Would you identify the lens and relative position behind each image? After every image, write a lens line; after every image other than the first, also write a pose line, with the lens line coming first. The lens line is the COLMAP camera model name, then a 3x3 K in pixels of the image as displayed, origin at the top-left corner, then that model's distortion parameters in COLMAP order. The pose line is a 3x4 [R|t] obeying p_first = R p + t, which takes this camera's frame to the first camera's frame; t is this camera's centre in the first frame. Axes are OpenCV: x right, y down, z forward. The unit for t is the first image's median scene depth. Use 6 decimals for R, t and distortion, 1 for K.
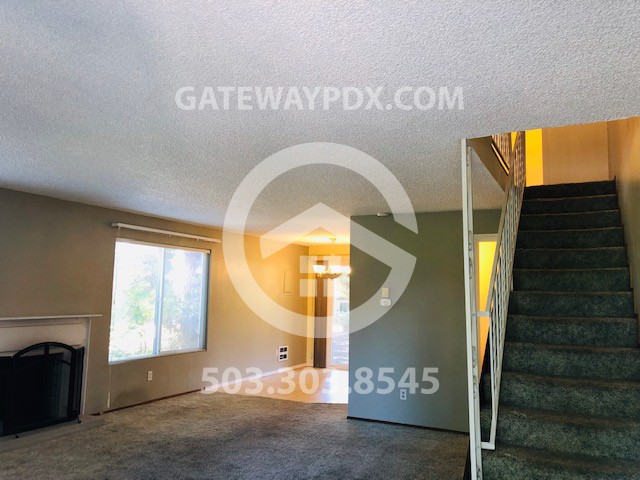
lens RADIAL K [[530.0, 0, 320.0], [0, 530.0, 240.0], [0, 0, 1]] dist [0.018613, 0.000867]
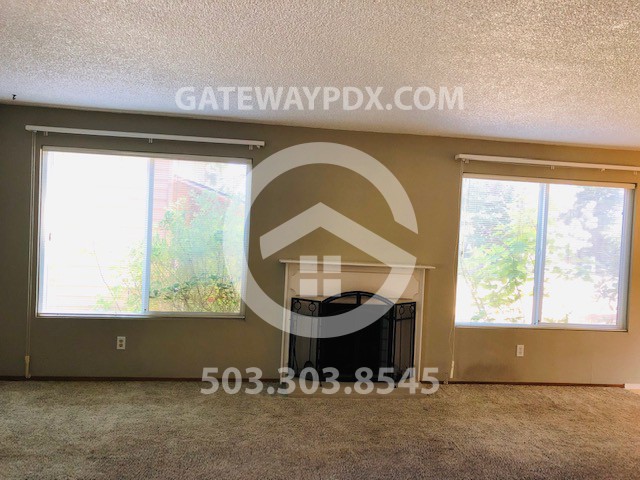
lens RADIAL K [[530.0, 0, 320.0], [0, 530.0, 240.0], [0, 0, 1]] dist [0.018613, 0.000867]
pose [[0.537054, 0.021378, -0.843277, 0.178380], [0.047359, 0.997338, 0.055445, 0.040748], [0.842217, -0.069713, 0.534612, 0.373998]]
